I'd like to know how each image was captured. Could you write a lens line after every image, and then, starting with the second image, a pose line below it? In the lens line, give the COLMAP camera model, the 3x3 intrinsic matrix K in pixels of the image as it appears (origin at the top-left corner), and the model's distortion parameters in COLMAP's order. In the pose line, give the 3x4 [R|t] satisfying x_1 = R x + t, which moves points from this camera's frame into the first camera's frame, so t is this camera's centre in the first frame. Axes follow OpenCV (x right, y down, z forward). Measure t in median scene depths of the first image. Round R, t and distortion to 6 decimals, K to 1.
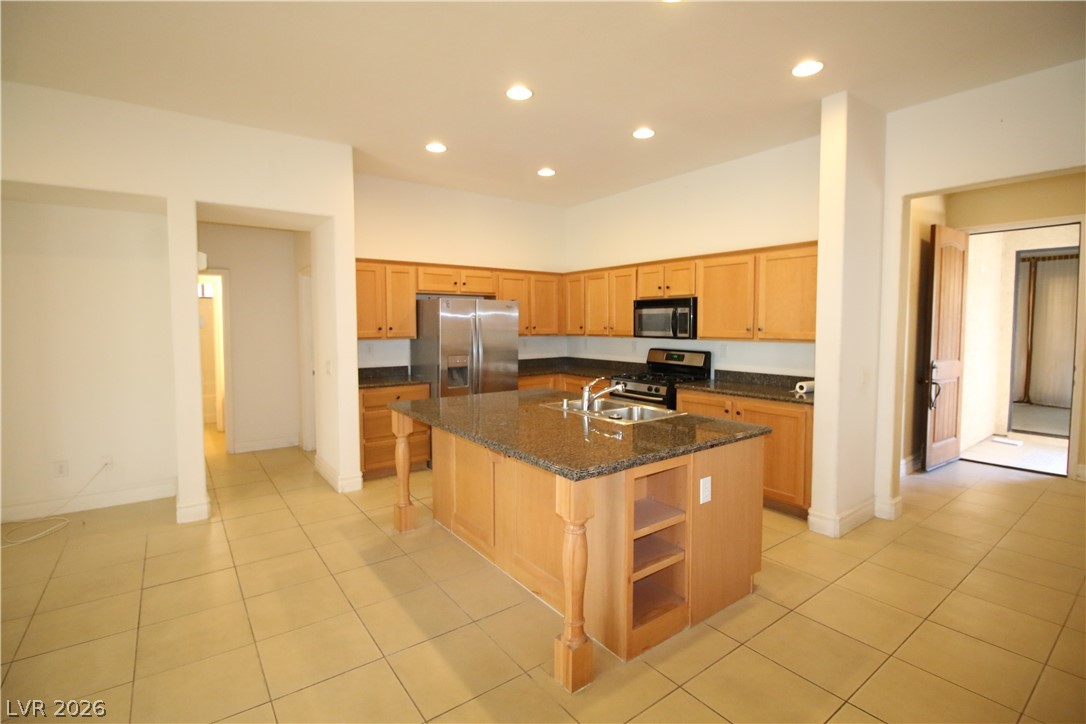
lens RADIAL K [[503.3, 0, 542.7], [0, 503.3, 356.2], [0, 0, 1]] dist [-0.009181, -0.007496]
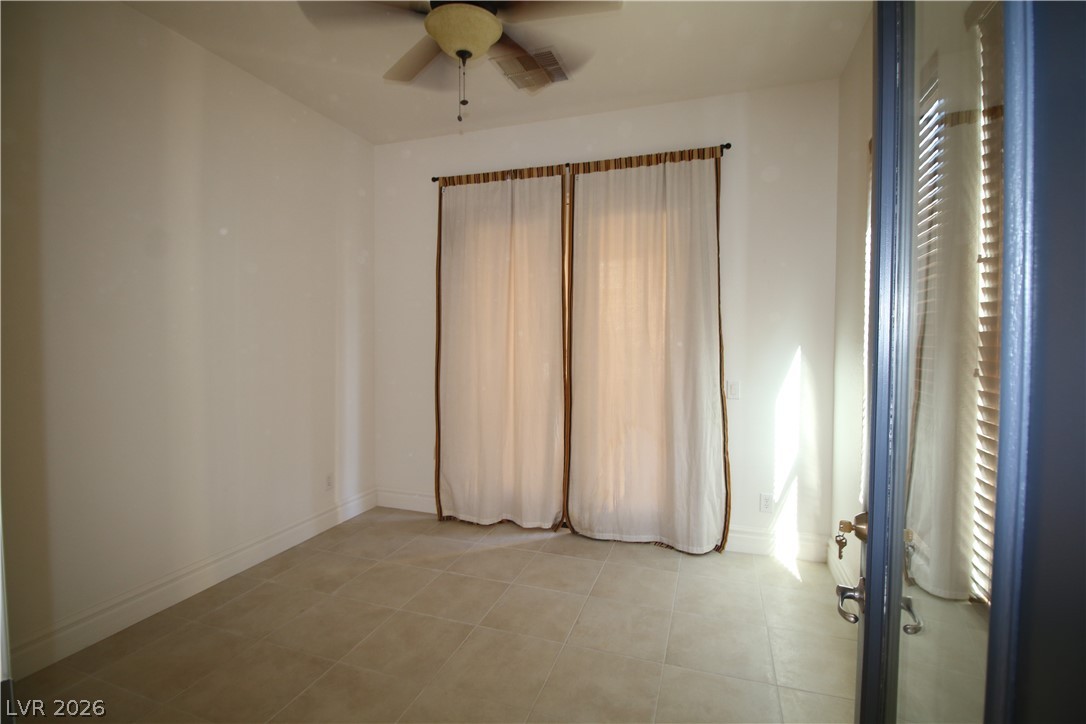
lens RADIAL K [[503.3, 0, 543.8], [0, 503.3, 361.6], [0, 0, 1]] dist [-0.009181, -0.007496]
pose [[0.775394, -0.003771, 0.631467, 0.729671], [0.028826, 0.999151, -0.029430, -0.029421], [-0.630820, 0.041023, 0.774844, 0.713400]]
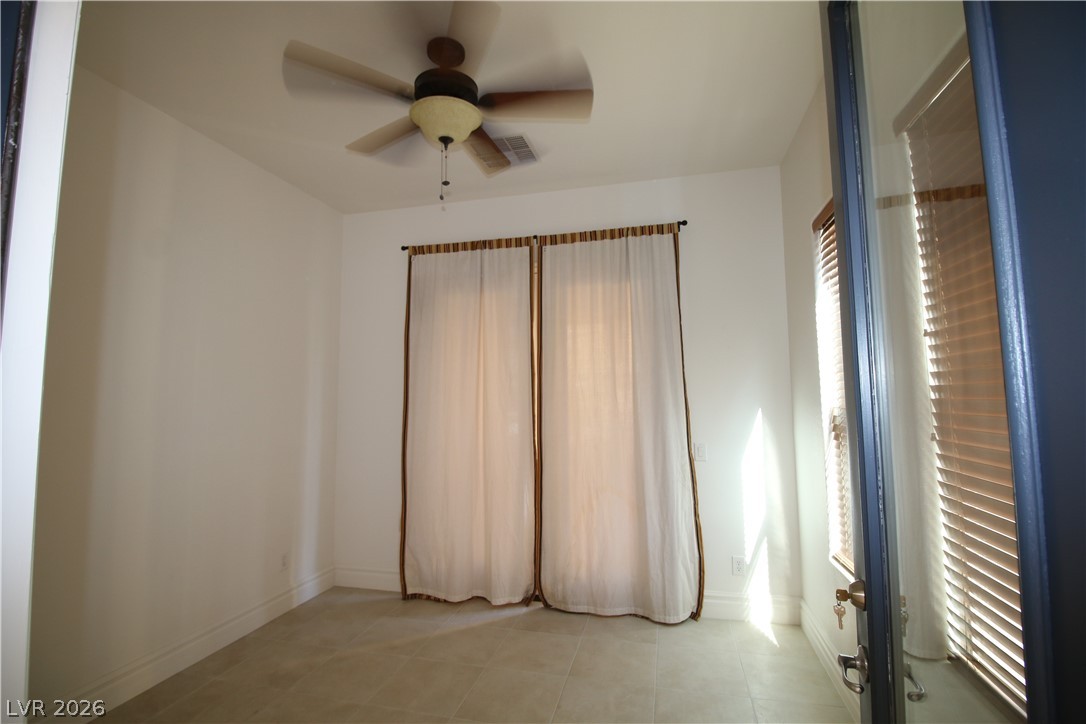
lens RADIAL K [[503.3, 0, 551.1], [0, 503.3, 362.1], [0, 0, 1]] dist [-0.009181, -0.007496]
pose [[0.715688, 0.069290, 0.694975, 0.723150], [0.047738, 0.987886, -0.147655, -0.032033], [-0.696787, 0.138851, 0.703710, 0.715820]]
